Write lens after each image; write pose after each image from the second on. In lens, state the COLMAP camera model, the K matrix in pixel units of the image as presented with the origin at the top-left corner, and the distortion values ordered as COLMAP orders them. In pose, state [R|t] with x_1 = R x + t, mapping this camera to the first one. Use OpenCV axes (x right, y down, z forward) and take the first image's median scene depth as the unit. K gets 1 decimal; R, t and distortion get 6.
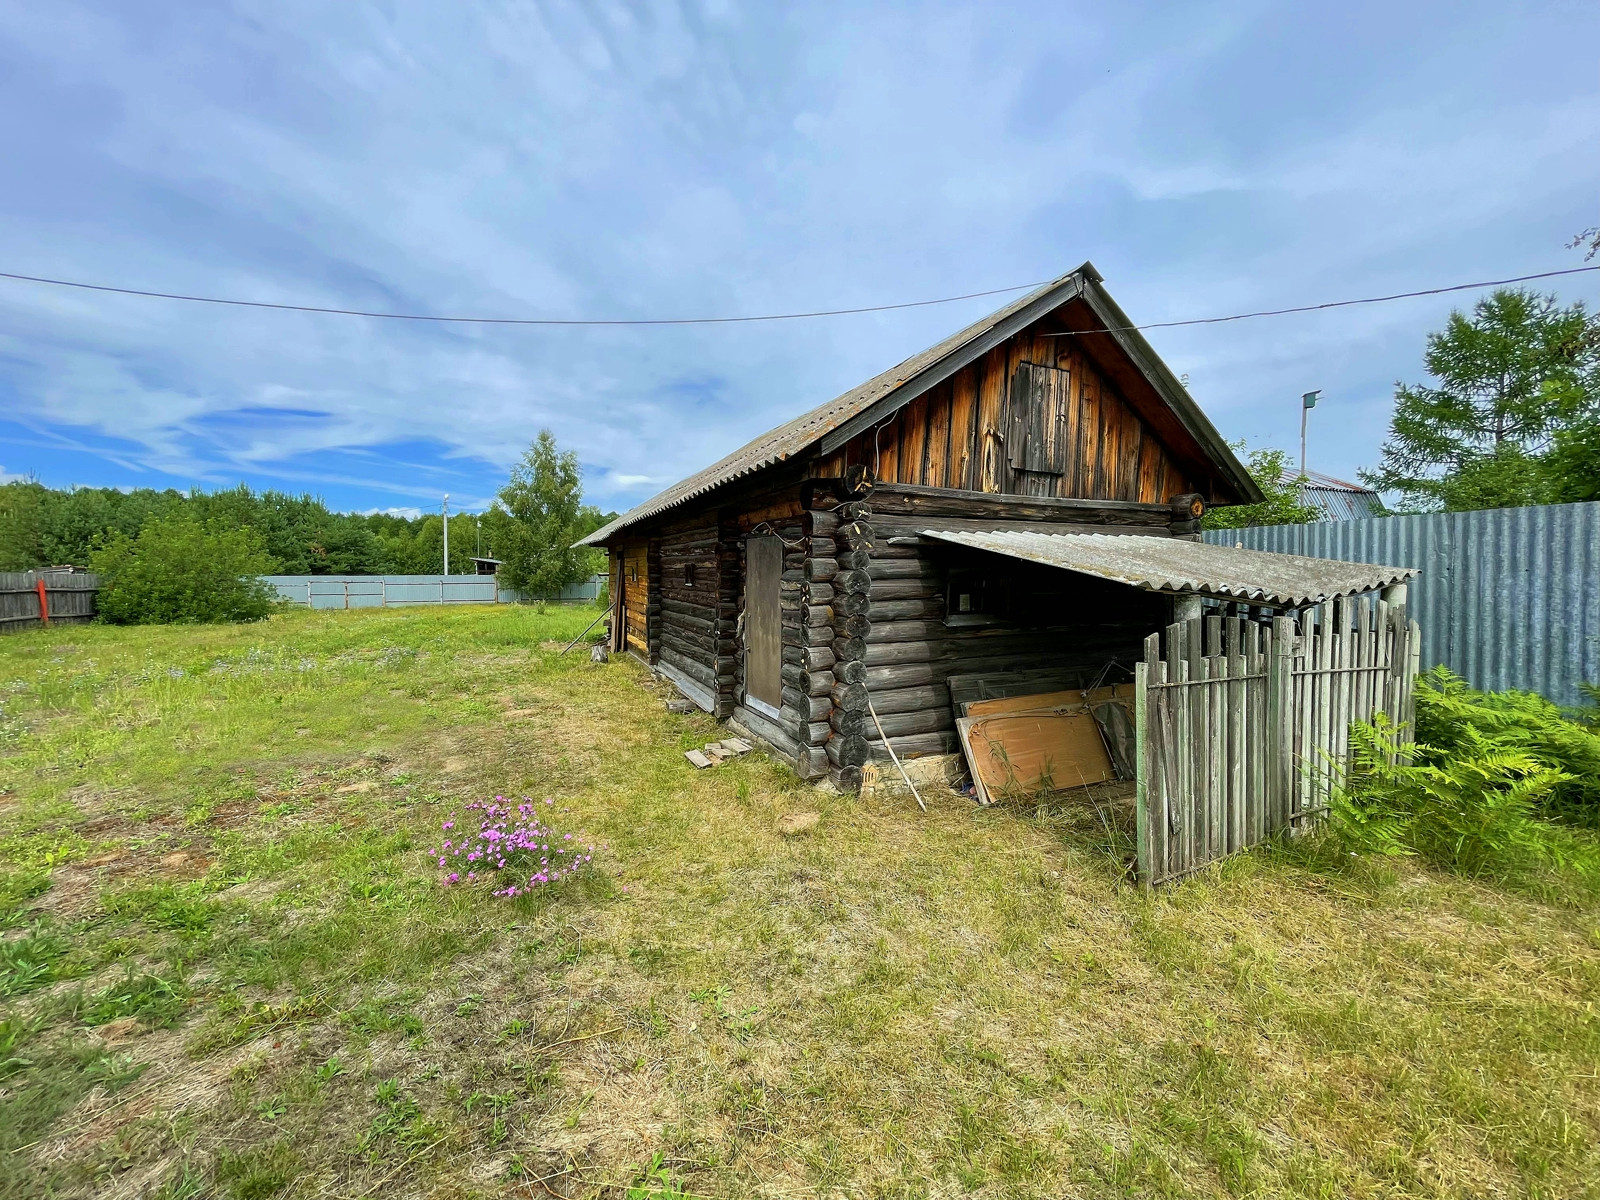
lens RADIAL K [[647.2, 0, 798.4], [0, 647.2, 595.4], [0, 0, 1]] dist [-0.002395, 0.000298]
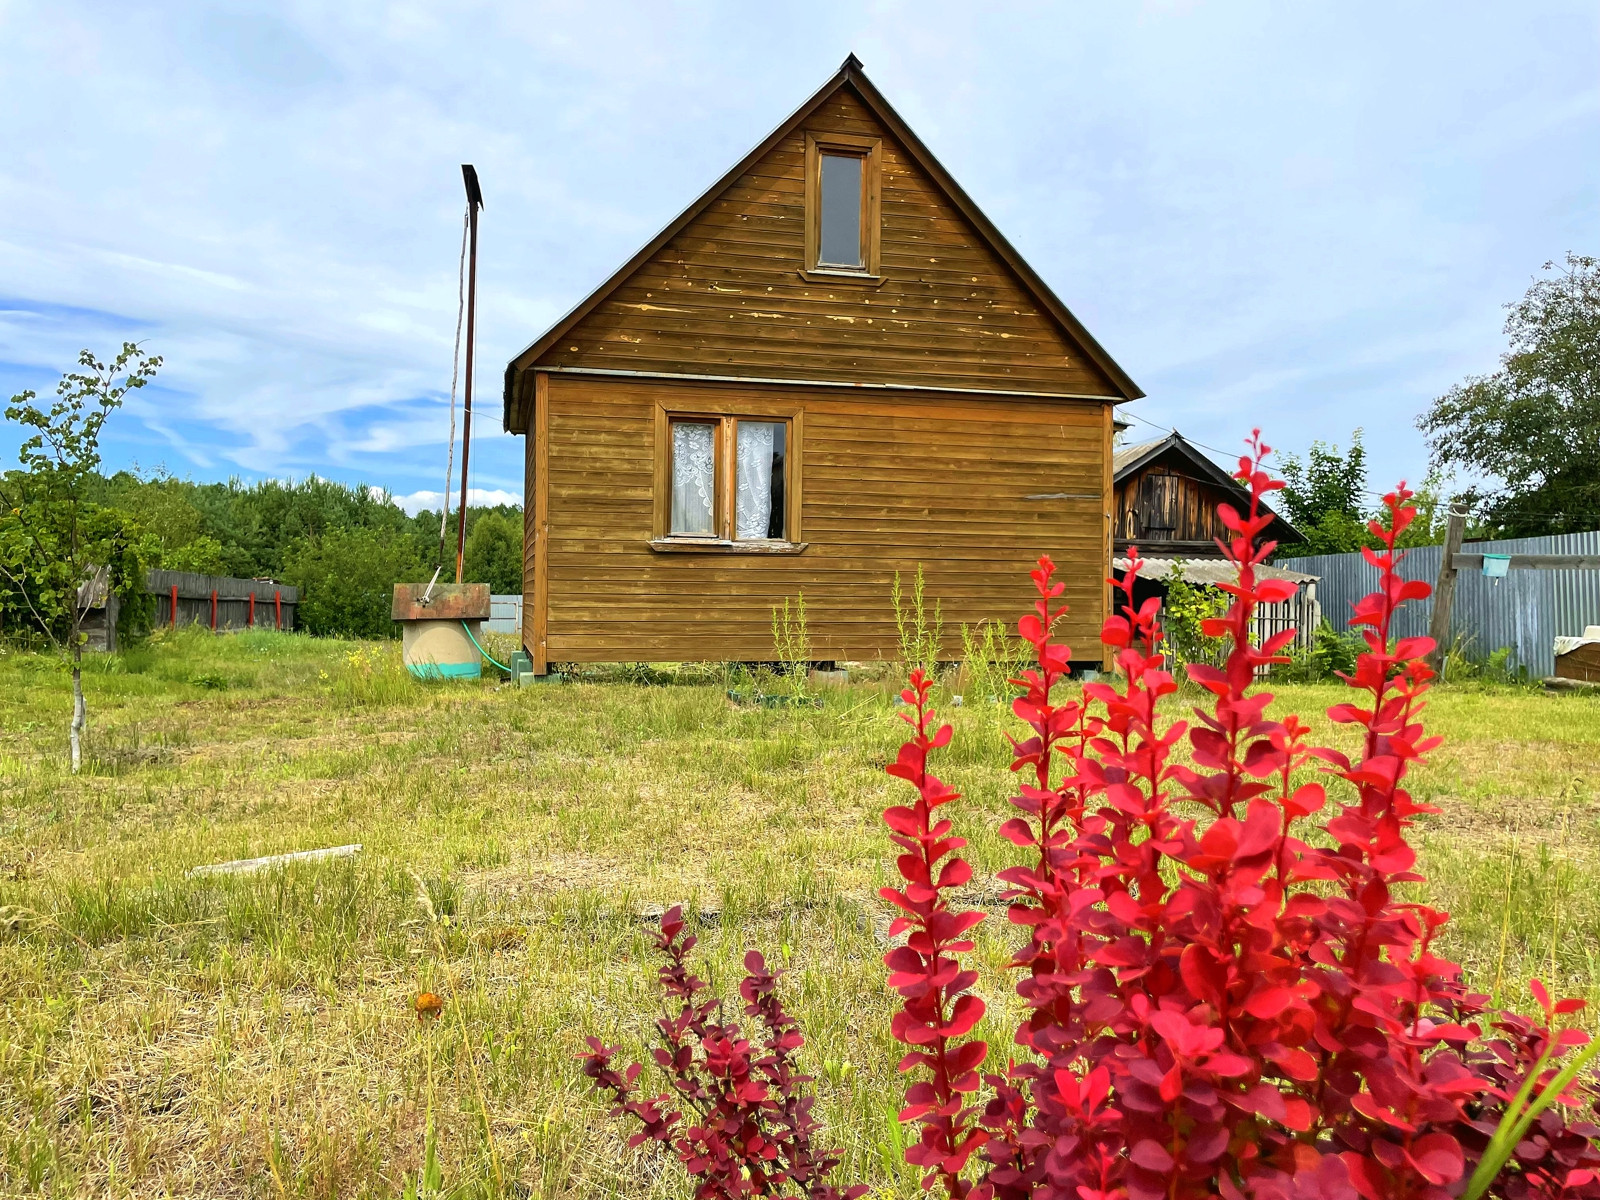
lens RADIAL K [[1189.6, 0, 798.1], [0, 1189.6, 599.0], [0, 0, 1]] dist [0.001085, 0.000165]
pose [[0.973383, 0.012722, -0.228830, 0.129737], [-0.021984, 0.999037, -0.037974, 0.188121], [0.228127, 0.041994, 0.972725, -2.778630]]
